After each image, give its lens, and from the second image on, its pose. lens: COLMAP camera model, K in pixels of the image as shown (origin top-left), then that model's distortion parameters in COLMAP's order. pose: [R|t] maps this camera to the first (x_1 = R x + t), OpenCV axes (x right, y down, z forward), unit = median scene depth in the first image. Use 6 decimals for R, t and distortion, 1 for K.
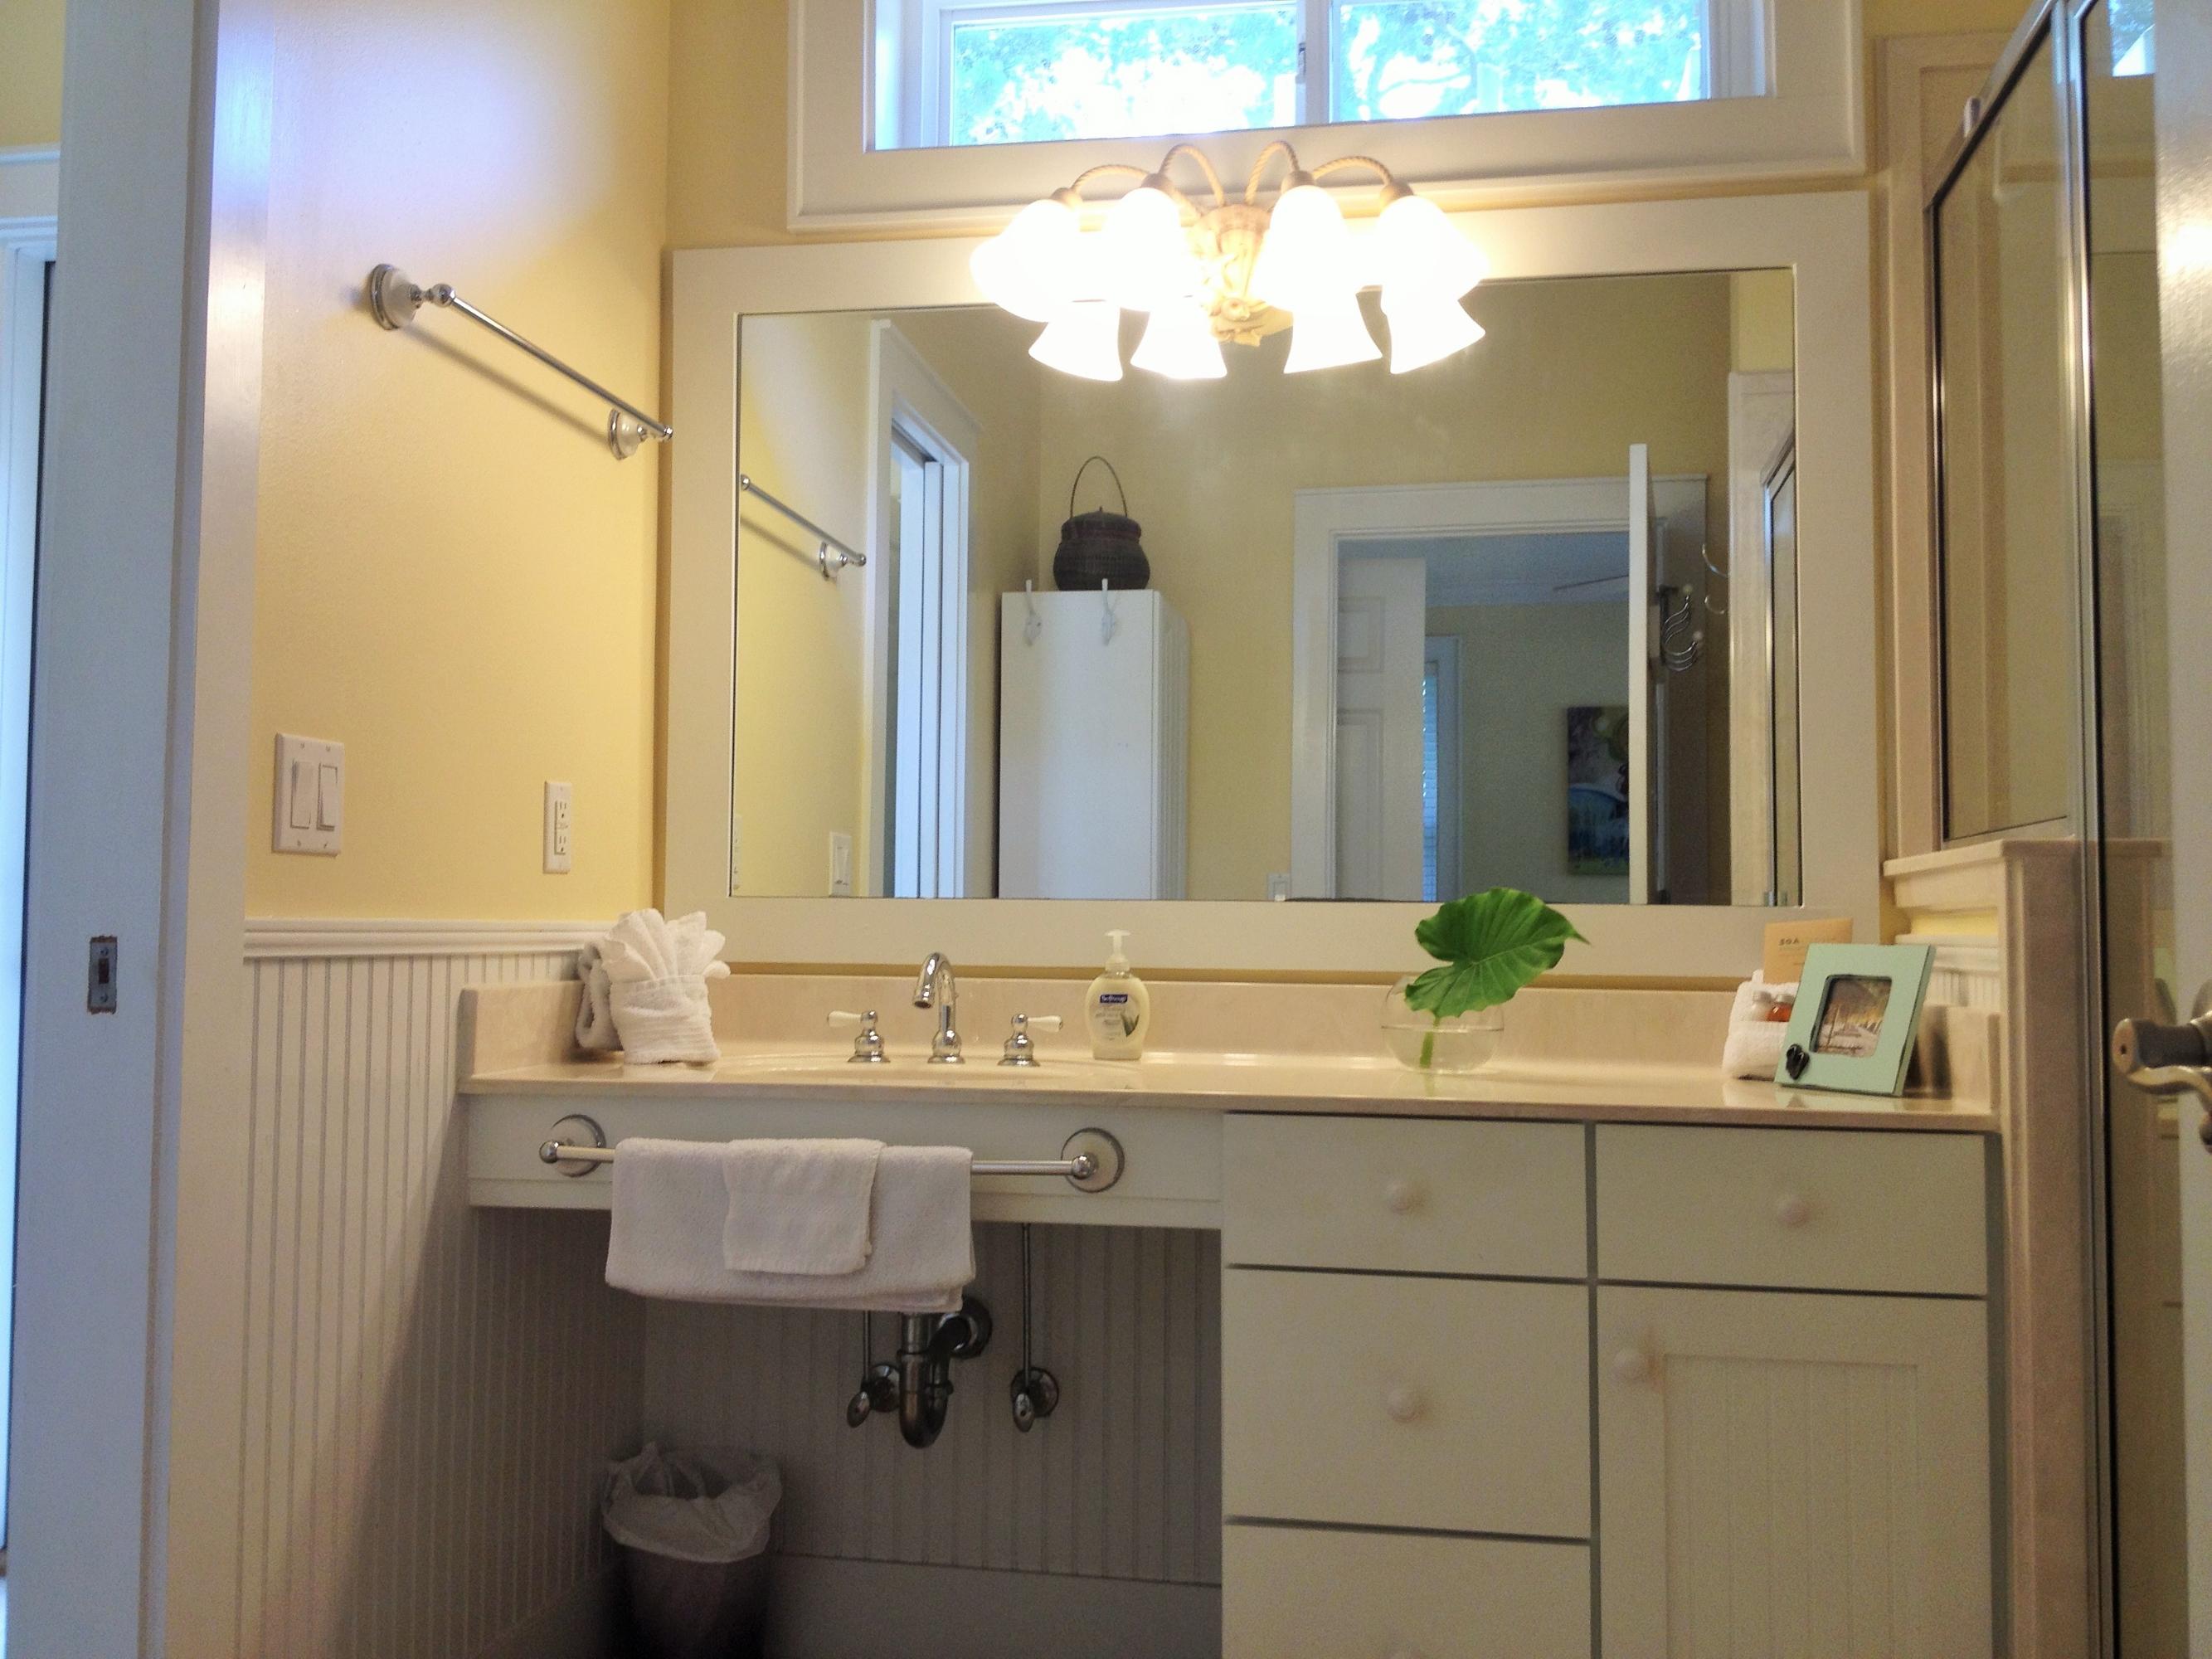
lens RADIAL K [[2097.6, 0, 1095.9], [0, 2097.6, 822.9], [0, 0, 1]] dist [0.077248, 0.000000]
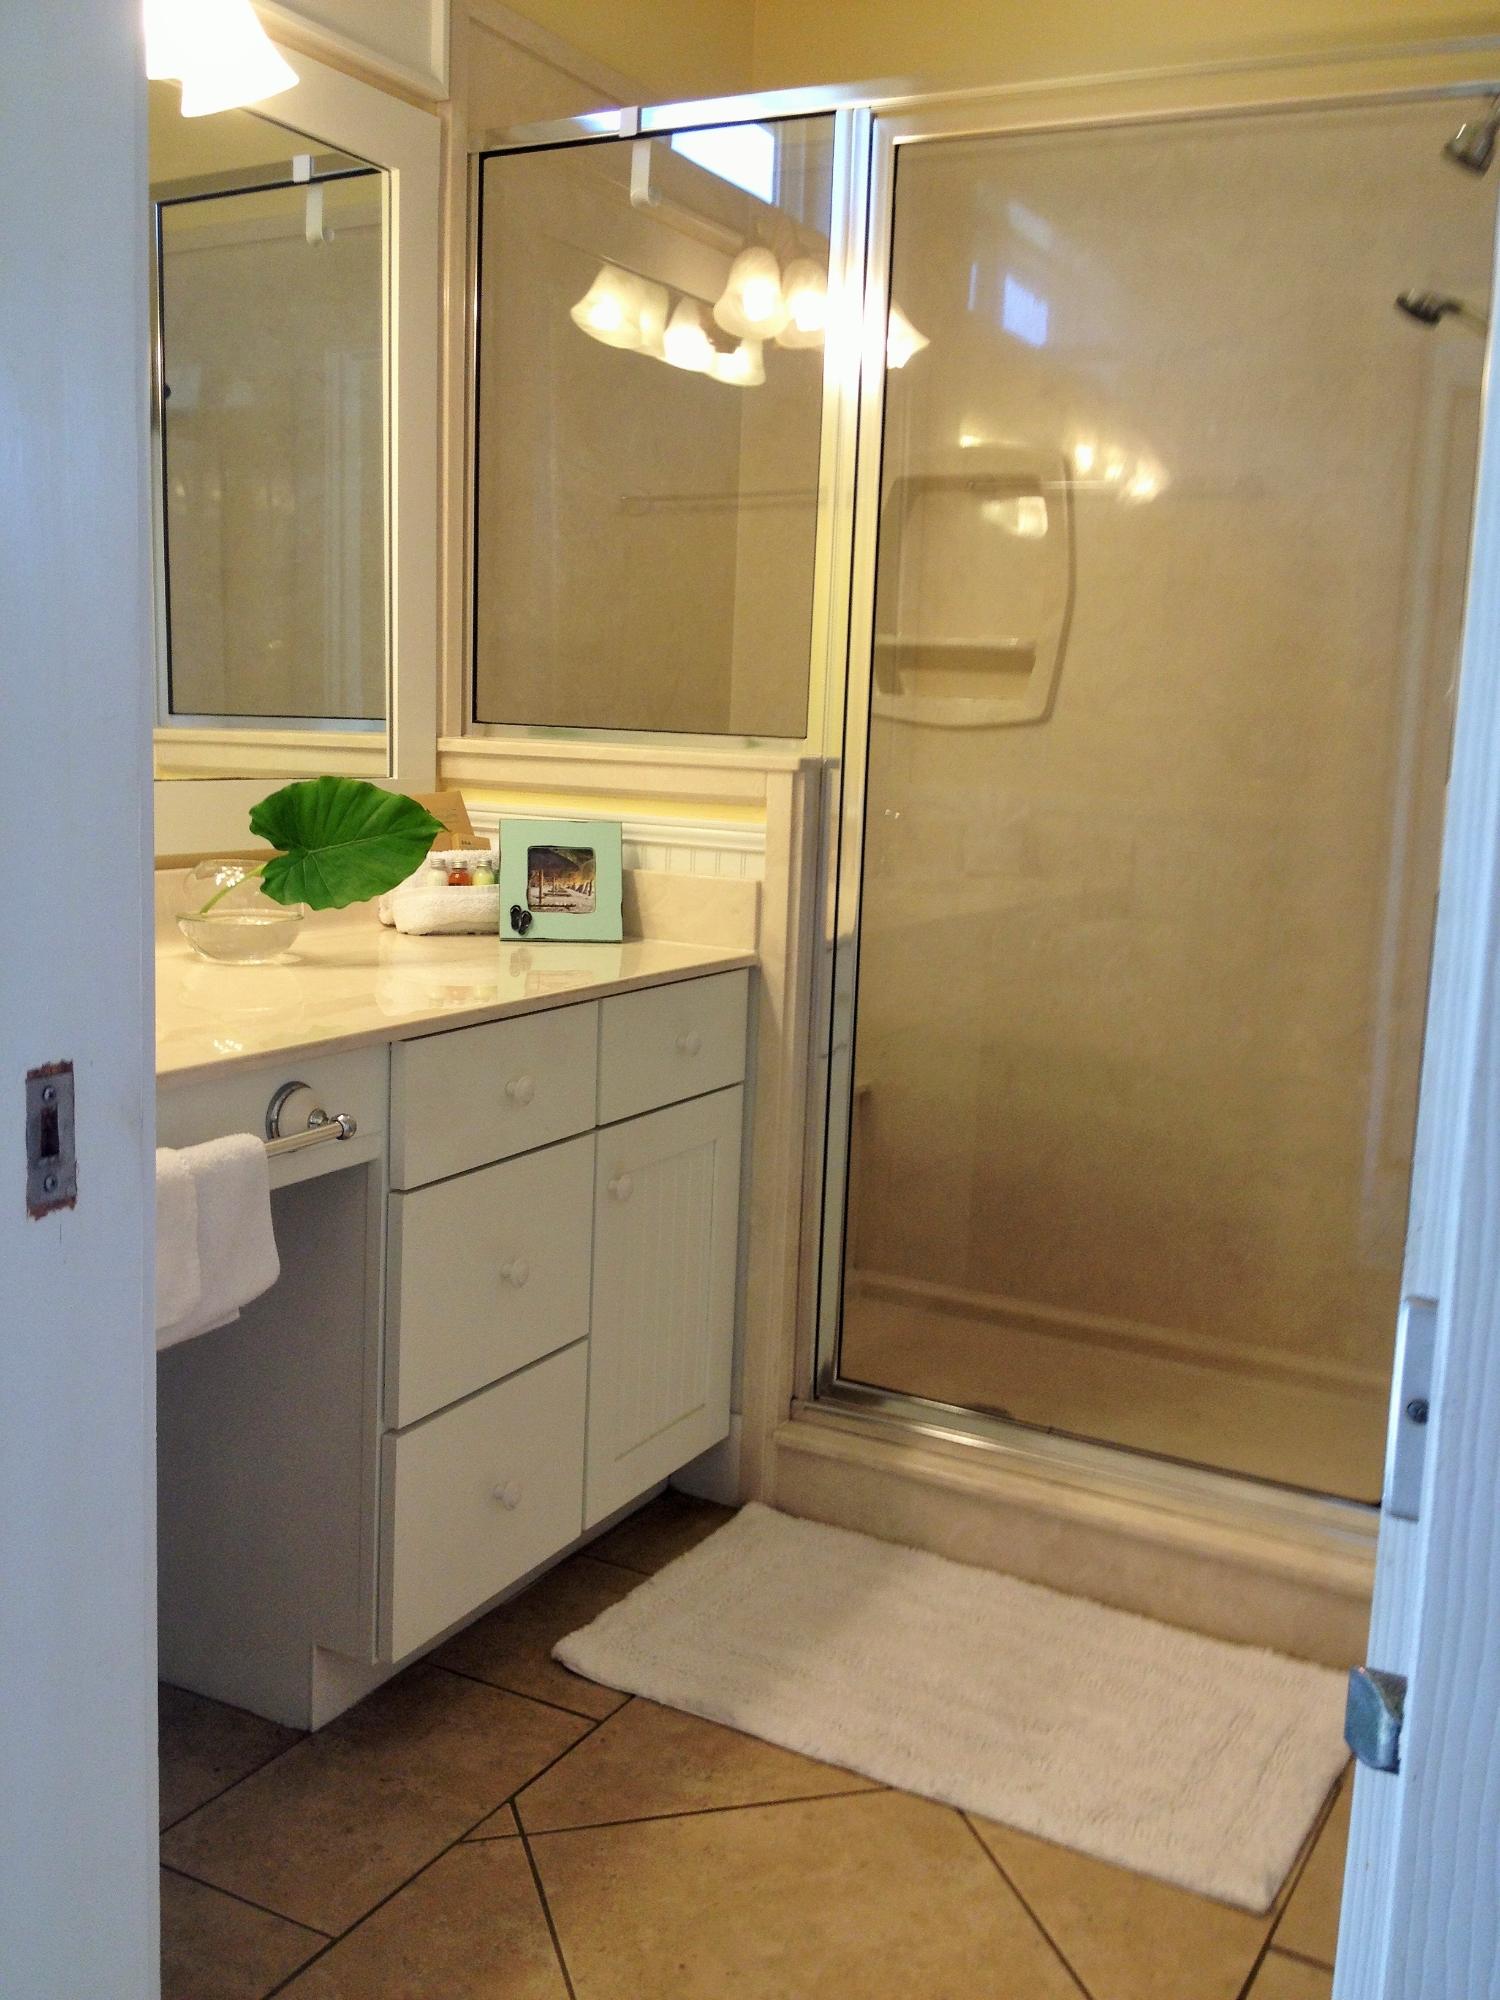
lens RADIAL K [[1896.5, 0, 744.2], [0, 1896.5, 1002.0], [0, 0, 1]] dist [0.077248, 0.000000]
pose [[0.296409, -0.143507, 0.944218, -0.666716], [-0.084738, 0.980796, 0.175667, -0.042884], [-0.951295, -0.132081, 0.278556, 0.574195]]
